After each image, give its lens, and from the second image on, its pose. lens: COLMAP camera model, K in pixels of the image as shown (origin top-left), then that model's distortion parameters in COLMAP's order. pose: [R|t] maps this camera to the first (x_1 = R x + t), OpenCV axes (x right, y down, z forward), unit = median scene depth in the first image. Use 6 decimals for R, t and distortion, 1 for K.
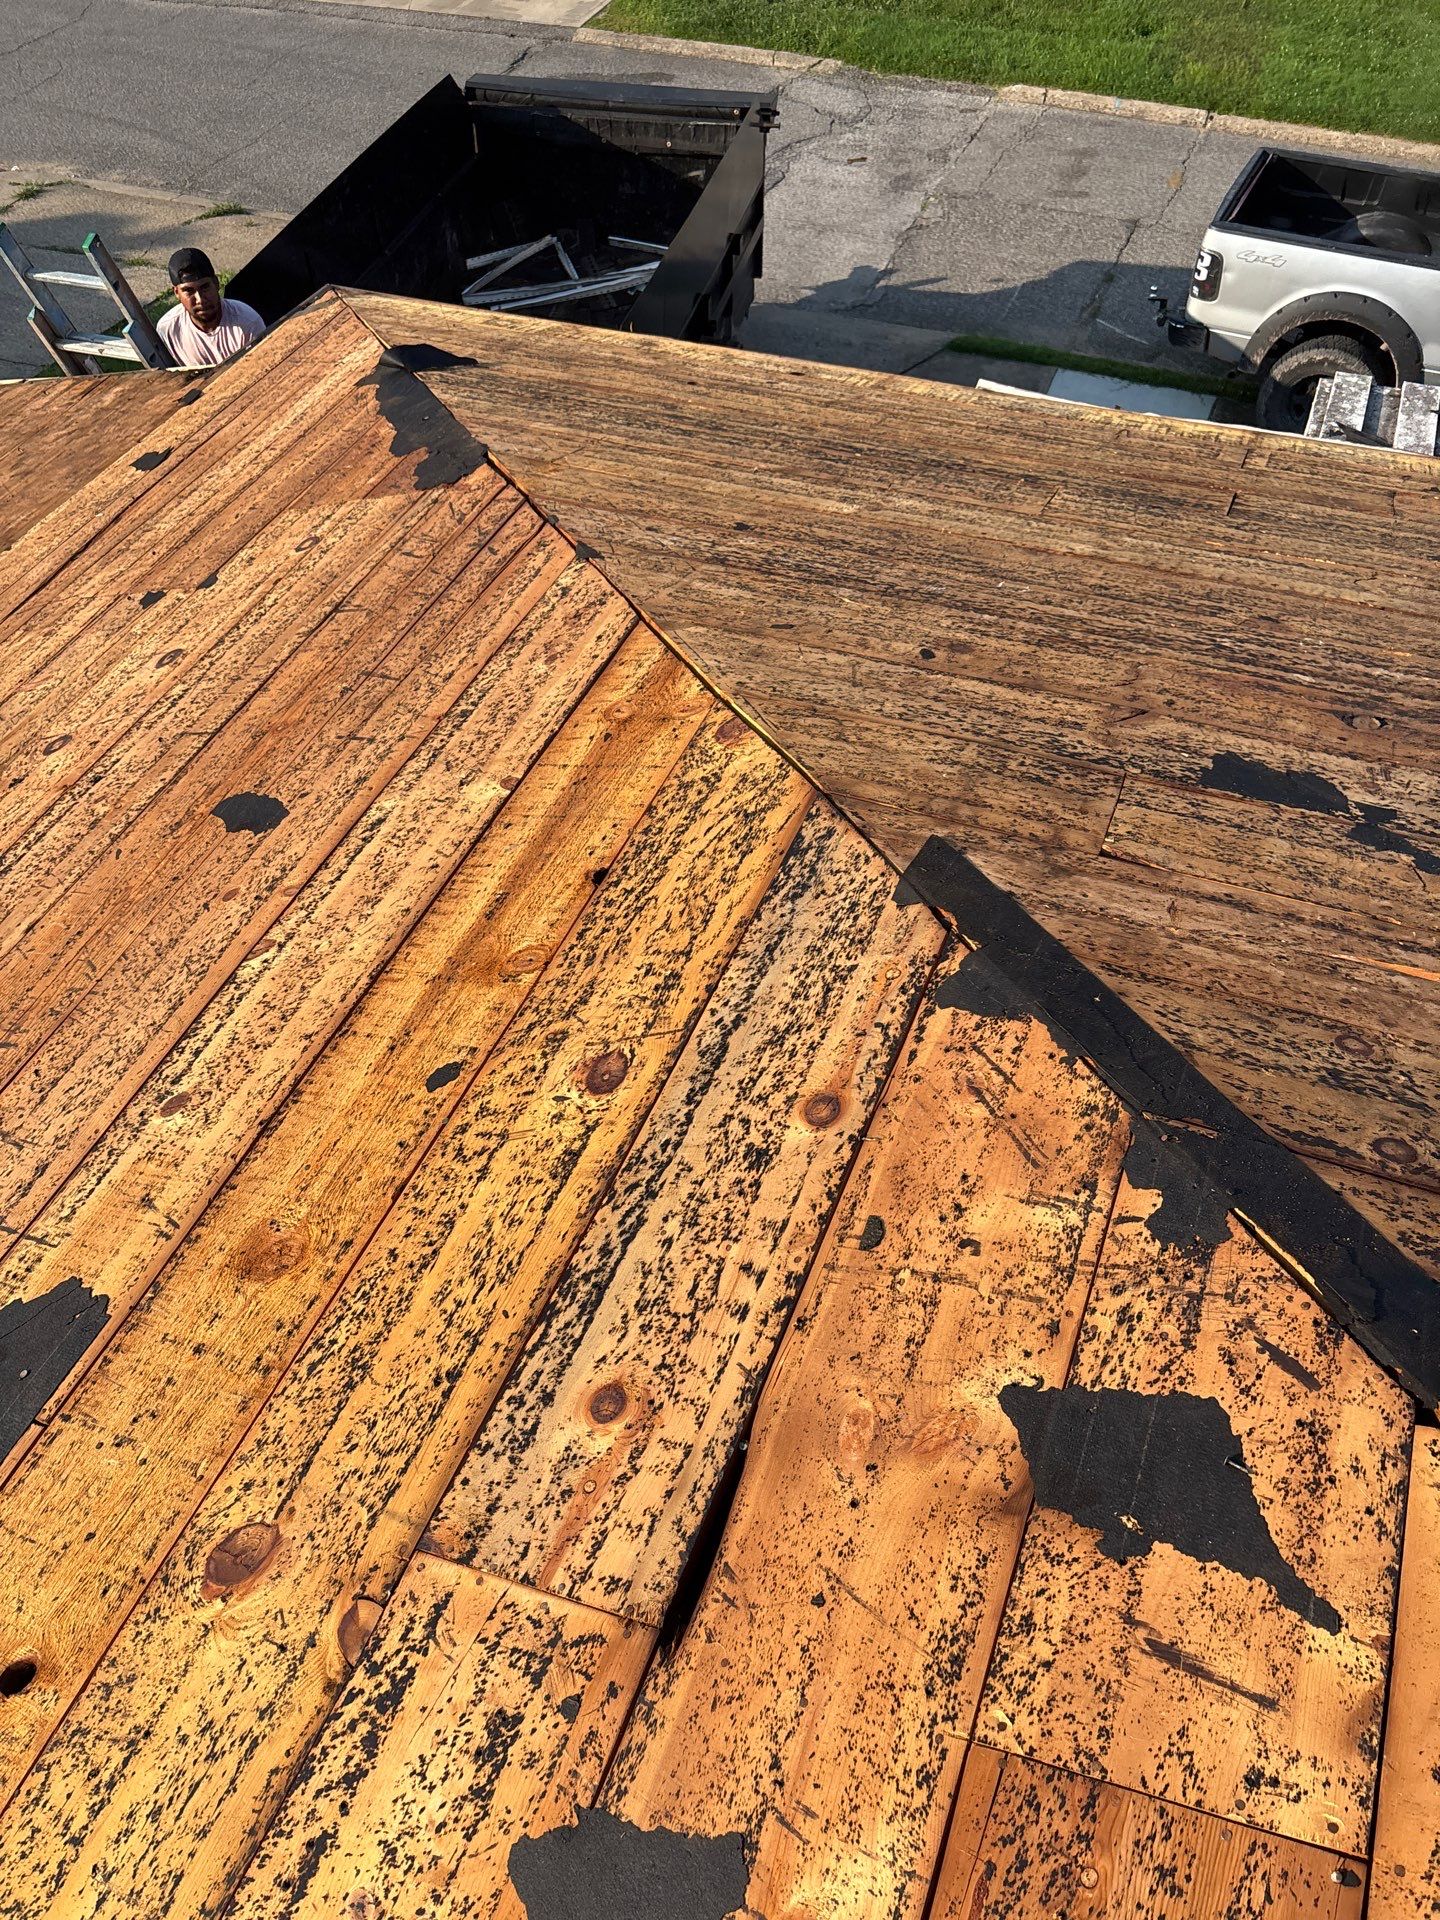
lens RADIAL K [[1434.3, 0, 738.3], [0, 1434.3, 959.1], [0, 0, 1]] dist [0.049063, -0.059791]
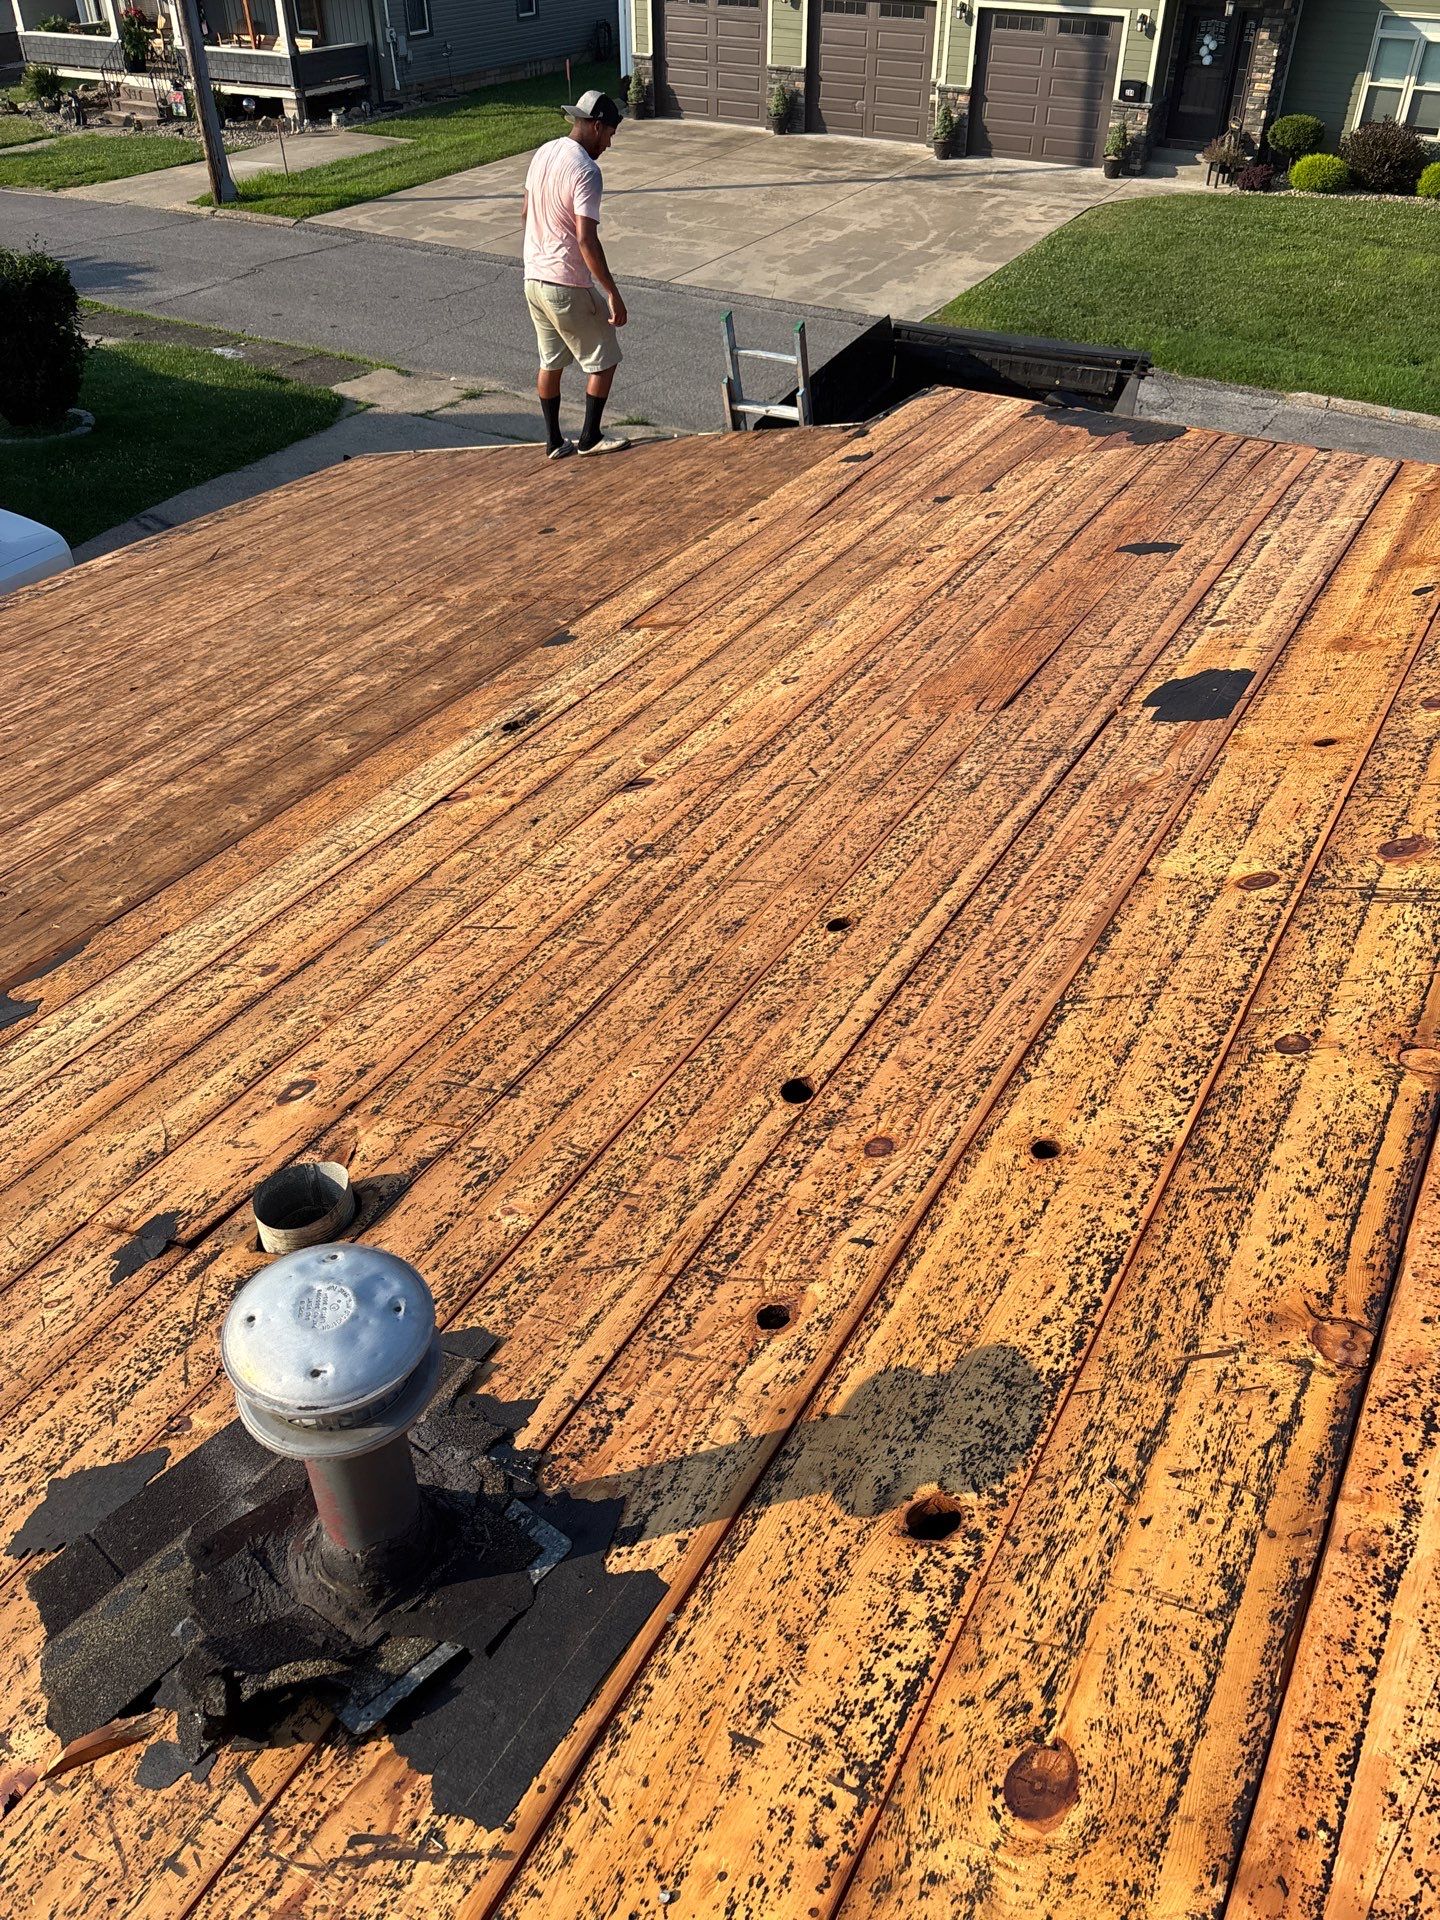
lens RADIAL K [[1468.1, 0, 724.9], [0, 1468.1, 996.6], [0, 0, 1]] dist [-0.037484, 0.132364]
pose [[0.989549, 0.123192, -0.074948, -0.354286], [-0.134590, 0.975613, -0.173392, 0.409403], [0.051760, 0.181667, 0.981997, -0.284349]]
